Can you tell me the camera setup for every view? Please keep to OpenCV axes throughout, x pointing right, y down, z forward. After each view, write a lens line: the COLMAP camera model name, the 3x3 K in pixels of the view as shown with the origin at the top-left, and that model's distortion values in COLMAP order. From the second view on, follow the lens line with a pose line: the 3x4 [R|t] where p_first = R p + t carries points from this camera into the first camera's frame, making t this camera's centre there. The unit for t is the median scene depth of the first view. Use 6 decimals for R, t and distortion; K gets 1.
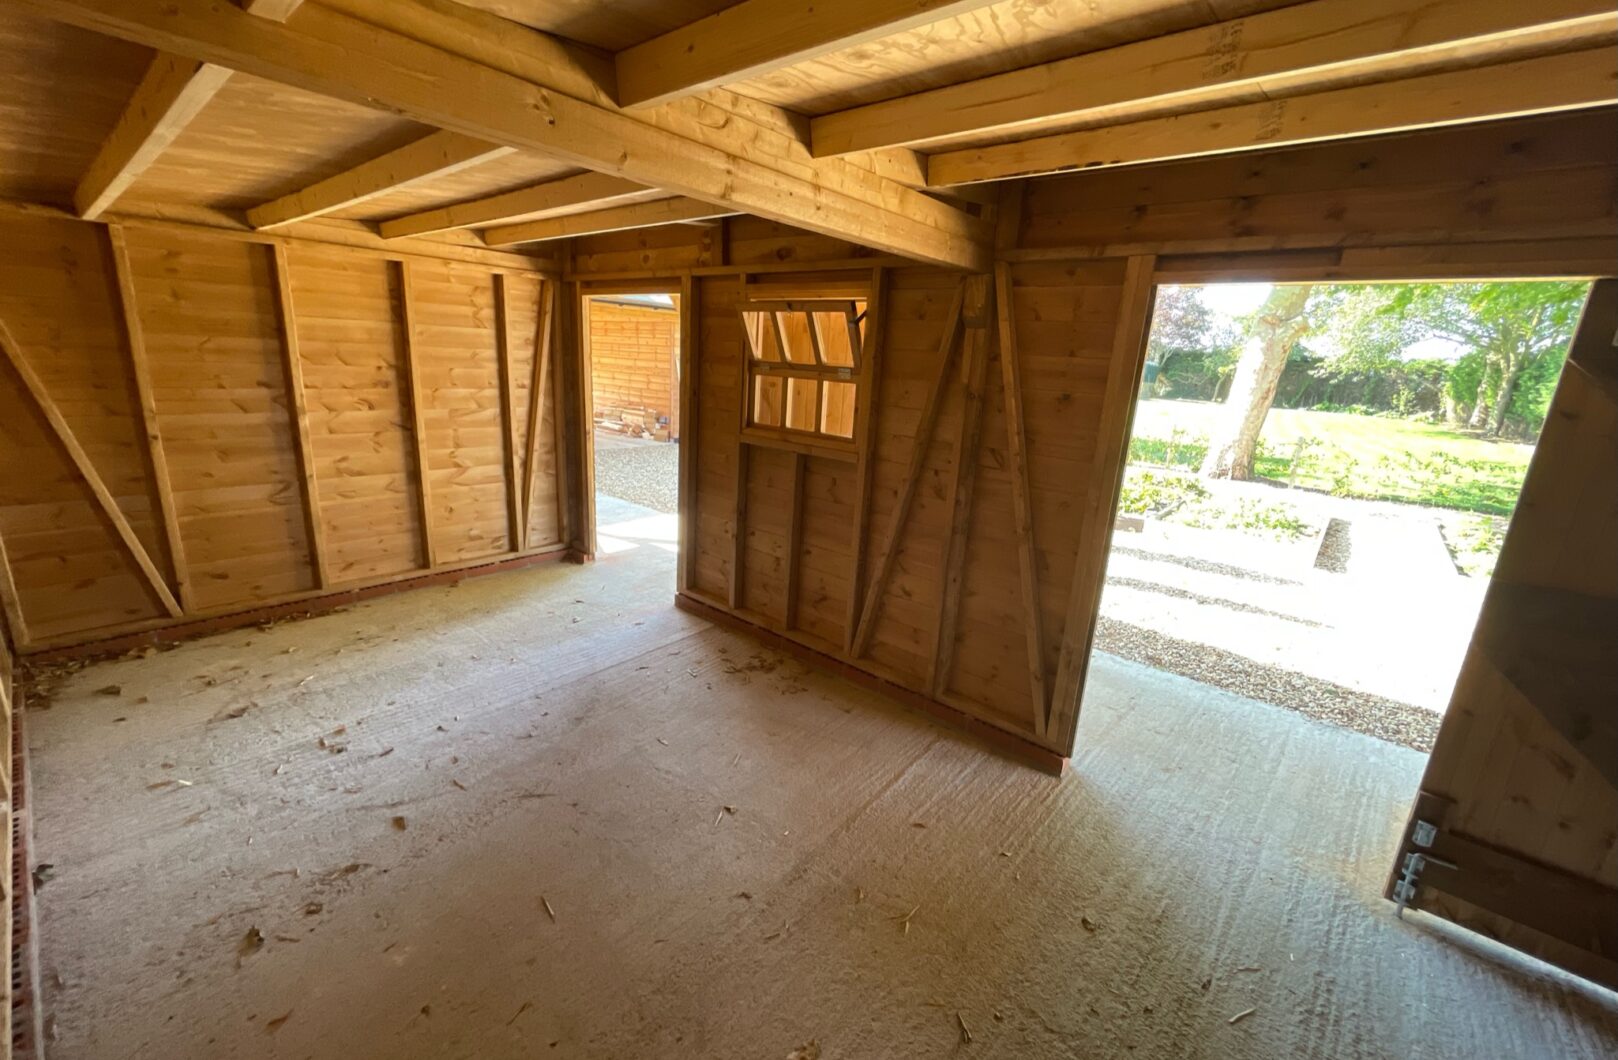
lens RADIAL K [[648.1, 0, 808.0], [0, 648.1, 533.2], [0, 0, 1]] dist [-0.001054, -0.000100]
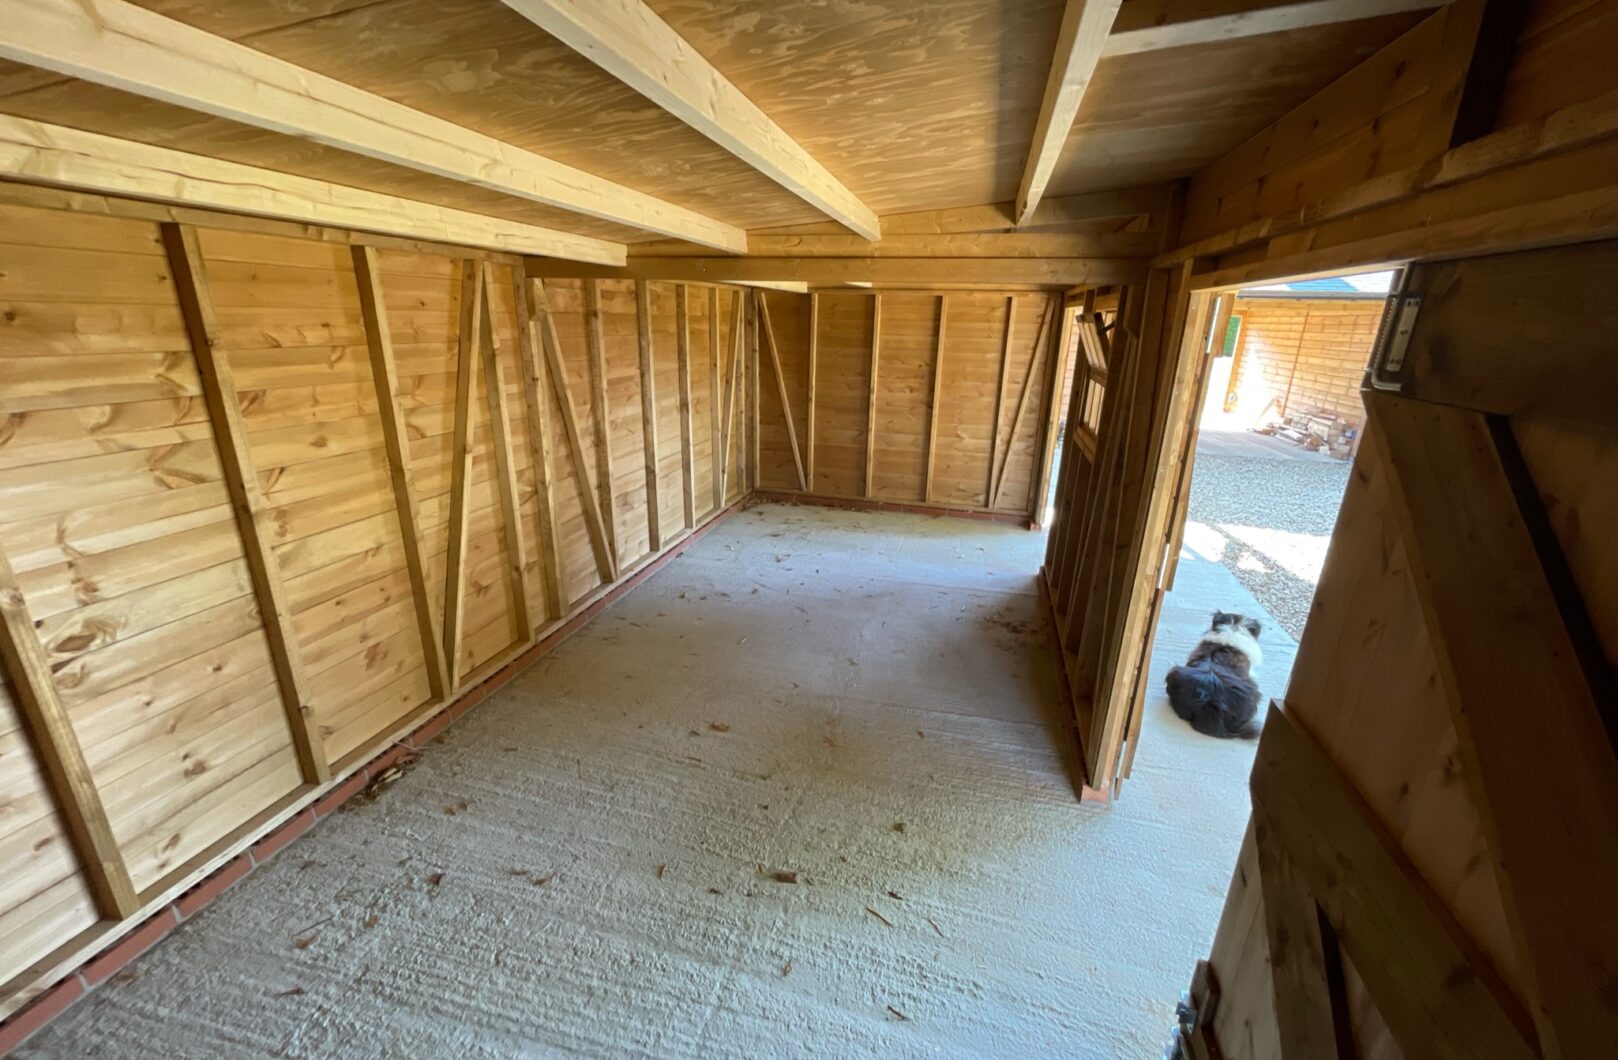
lens RADIAL K [[648.1, 0, 812.8], [0, 648.1, 528.2], [0, 0, 1]] dist [-0.001054, -0.000100]
pose [[0.434009, 0.233461, -0.870133, 0.691546], [-0.235946, 0.961583, 0.140312, -0.040690], [0.869463, 0.144407, 0.472420, 0.104425]]
